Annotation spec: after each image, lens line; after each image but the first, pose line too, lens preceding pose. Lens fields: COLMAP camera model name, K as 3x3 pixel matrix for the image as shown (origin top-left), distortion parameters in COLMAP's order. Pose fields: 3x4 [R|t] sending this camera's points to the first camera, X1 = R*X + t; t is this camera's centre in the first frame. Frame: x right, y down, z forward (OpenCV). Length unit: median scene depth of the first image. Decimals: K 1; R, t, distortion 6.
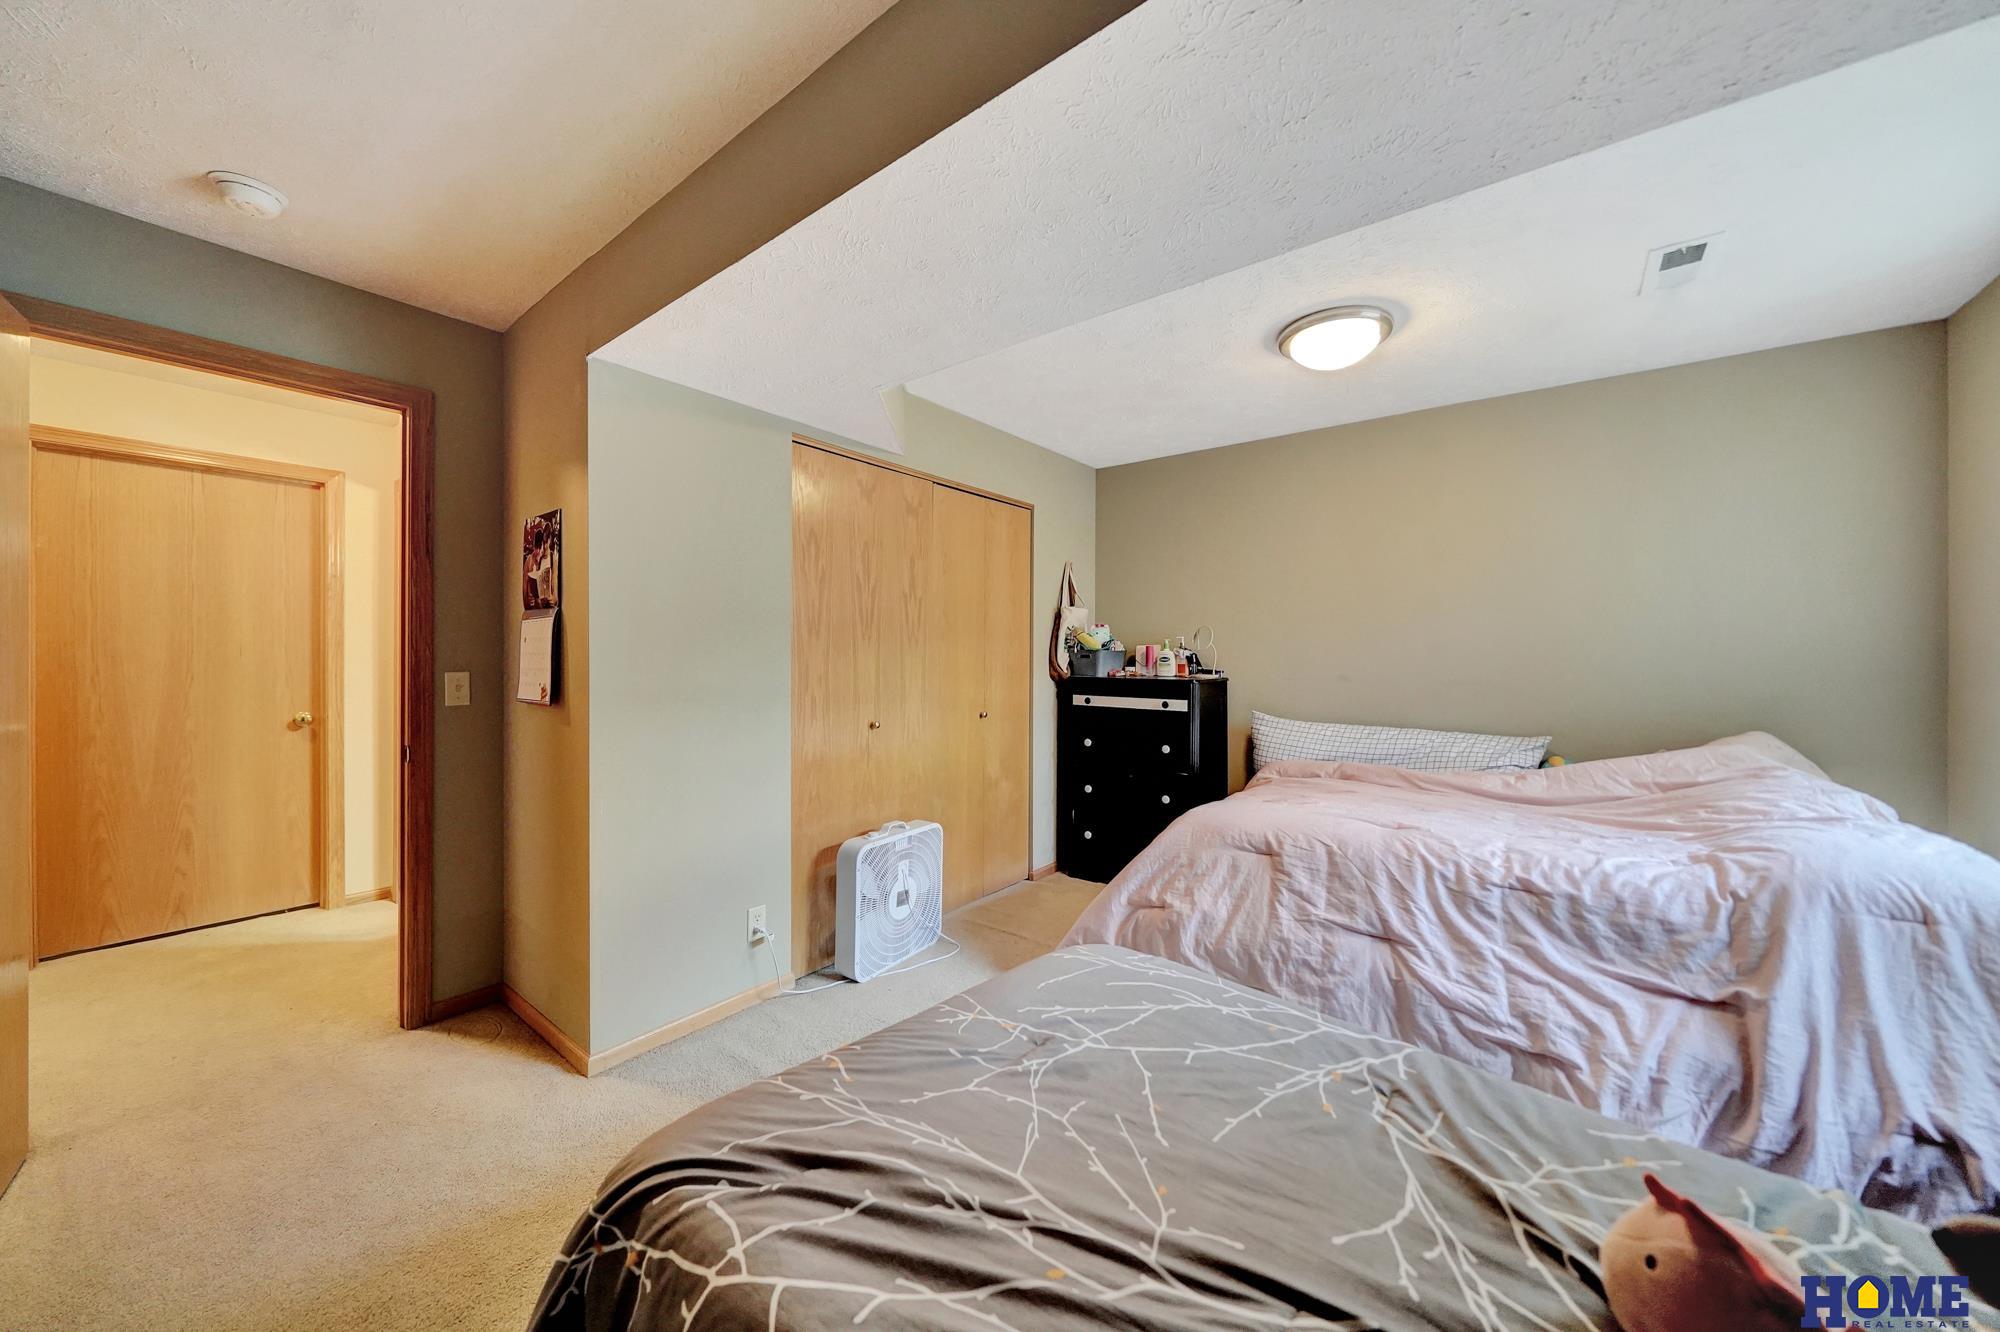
lens RADIAL K [[692.7, 0, 999.2], [0, 692.7, 660.8], [0, 0, 1]] dist [-0.005290, 0.000174]
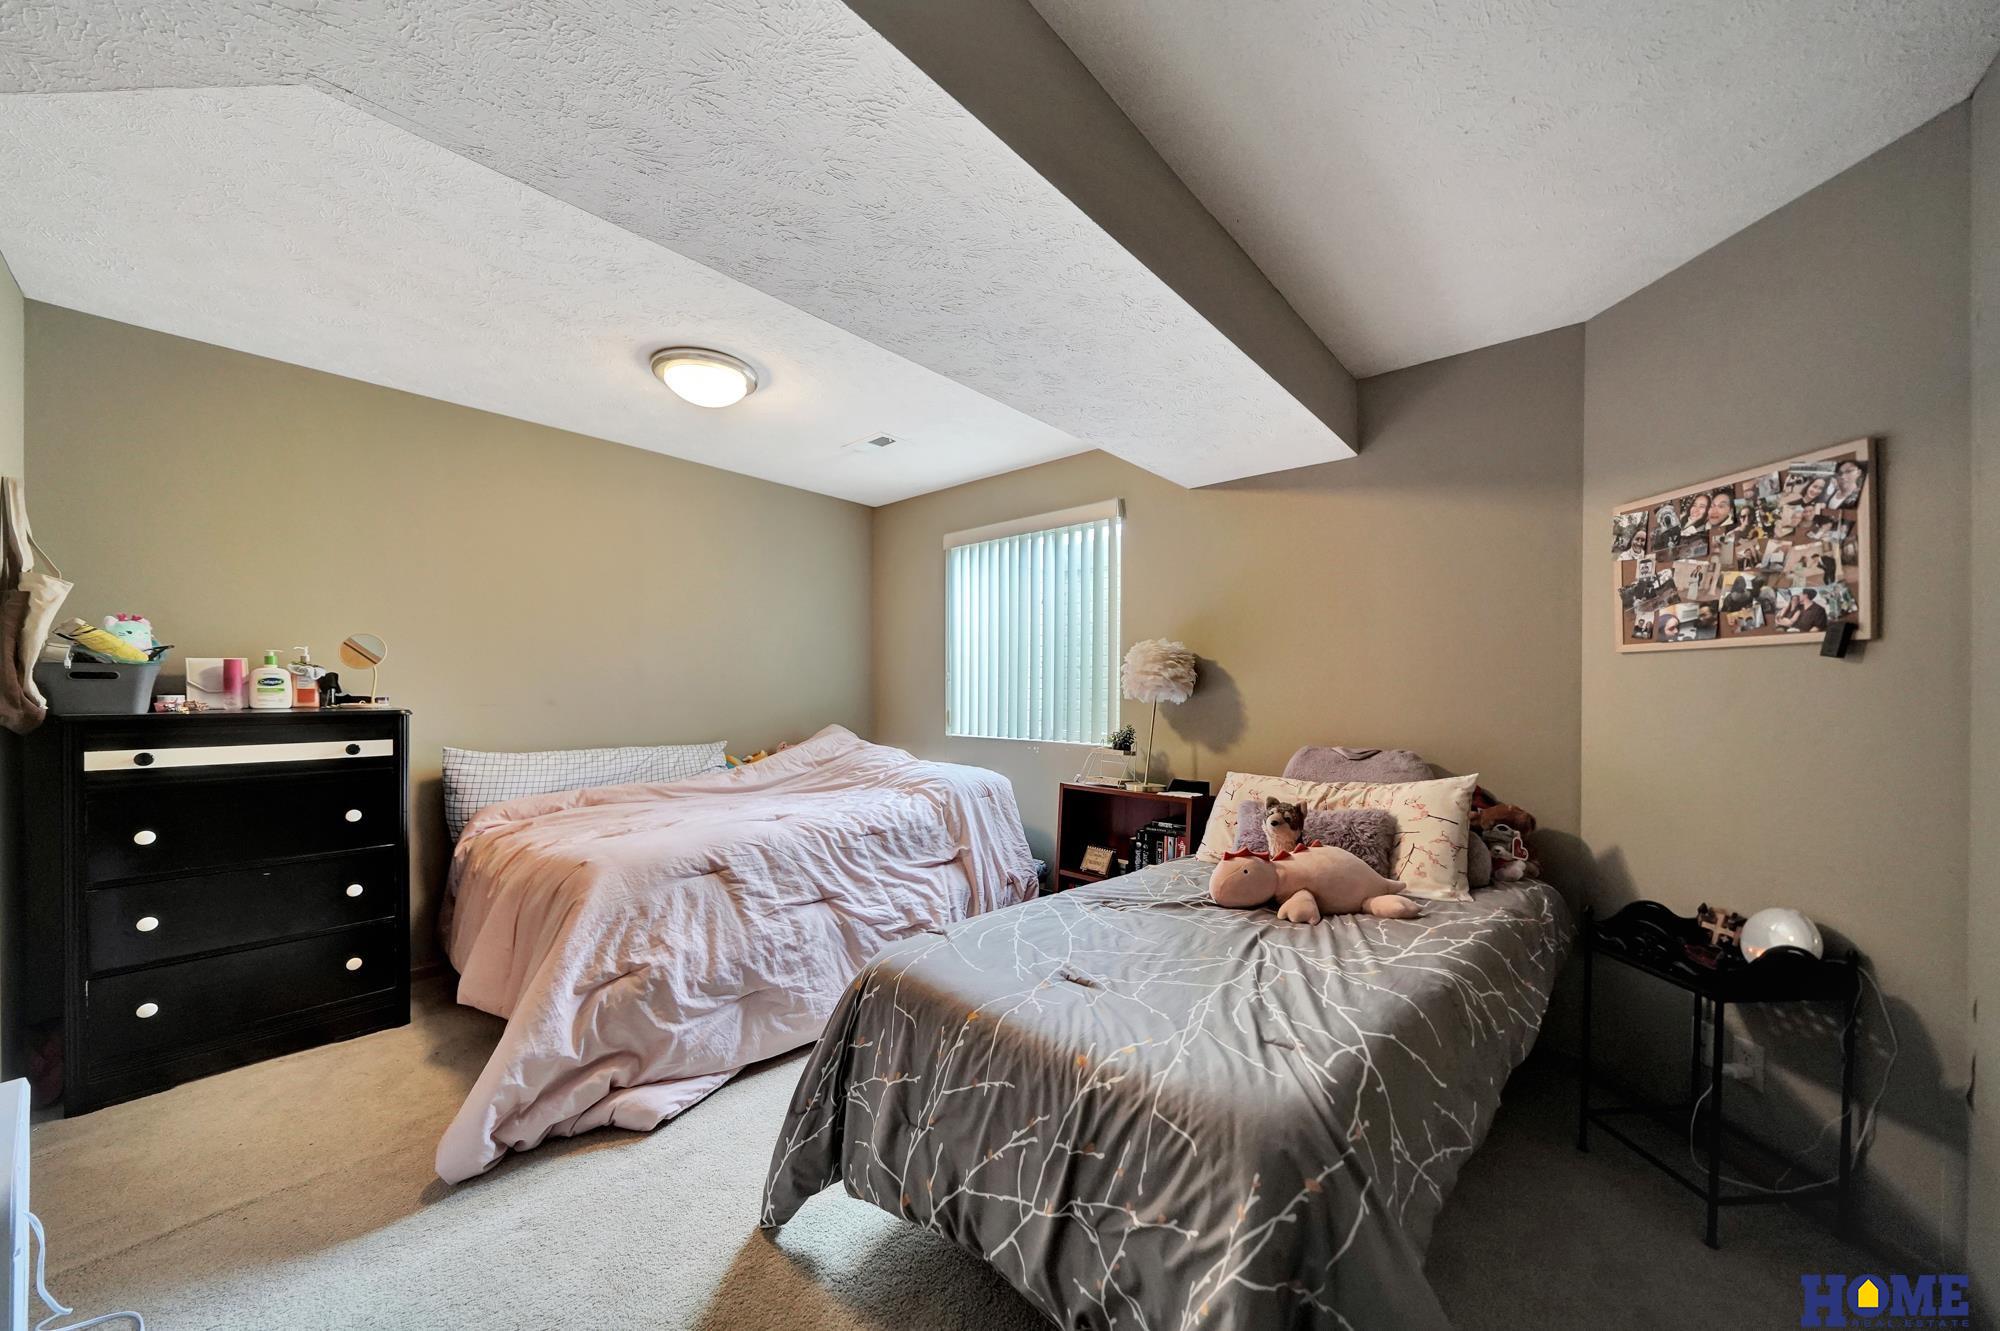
lens RADIAL K [[692.7, 0, 997.7], [0, 692.7, 676.4], [0, 0, 1]] dist [-0.005290, 0.000174]
pose [[0.057307, 0.010046, 0.998306, -0.653126], [0.002849, 0.999944, -0.010226, 0.001942], [-0.998353, 0.003430, 0.057275, 0.554072]]
